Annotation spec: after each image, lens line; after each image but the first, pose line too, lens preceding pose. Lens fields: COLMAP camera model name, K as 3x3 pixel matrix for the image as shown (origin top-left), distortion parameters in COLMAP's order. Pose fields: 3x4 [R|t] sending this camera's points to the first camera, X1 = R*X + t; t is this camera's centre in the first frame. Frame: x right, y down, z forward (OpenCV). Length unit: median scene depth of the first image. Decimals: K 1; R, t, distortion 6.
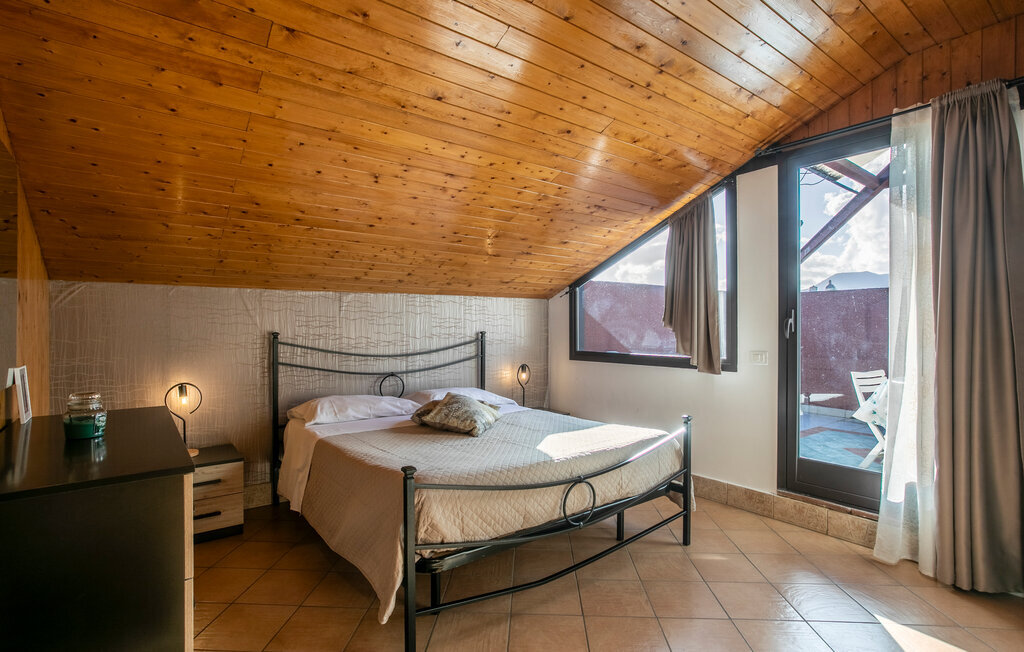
lens RADIAL K [[490.9, 0, 512.0], [0, 490.9, 326.0], [0, 0, 1]] dist [-0.002779, -0.000270]
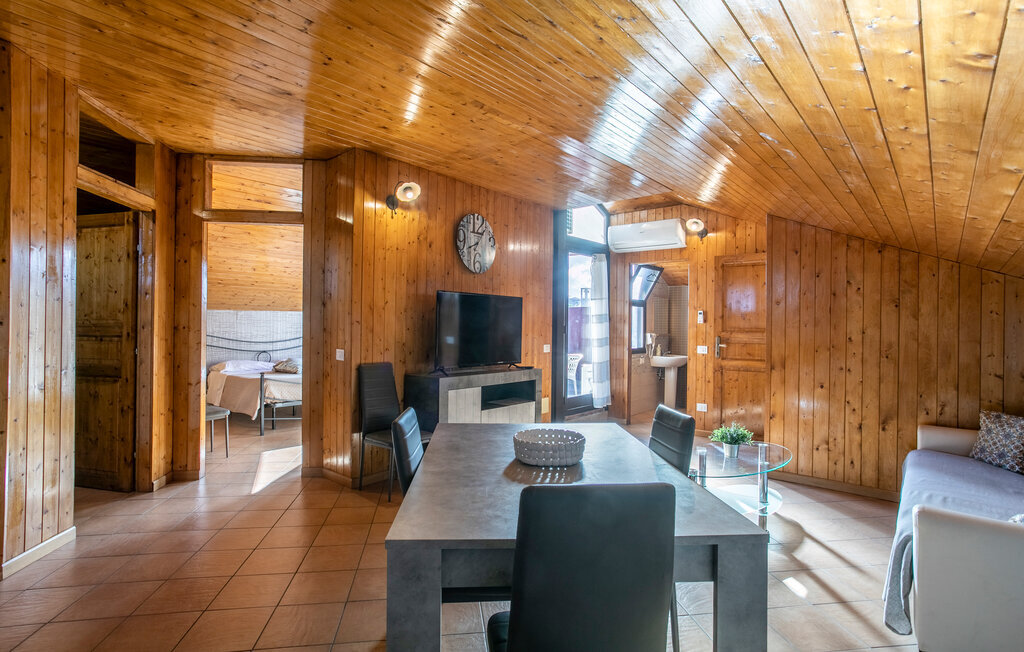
lens RADIAL K [[490.9, 0, 512.0], [0, 490.9, 326.0], [0, 0, 1]] dist [-0.002779, -0.000270]
pose [[0.982112, 0.011250, 0.187960, 0.481007], [-0.011886, 0.999927, 0.002257, -0.028399], [-0.187921, -0.004451, 0.982174, -1.500134]]
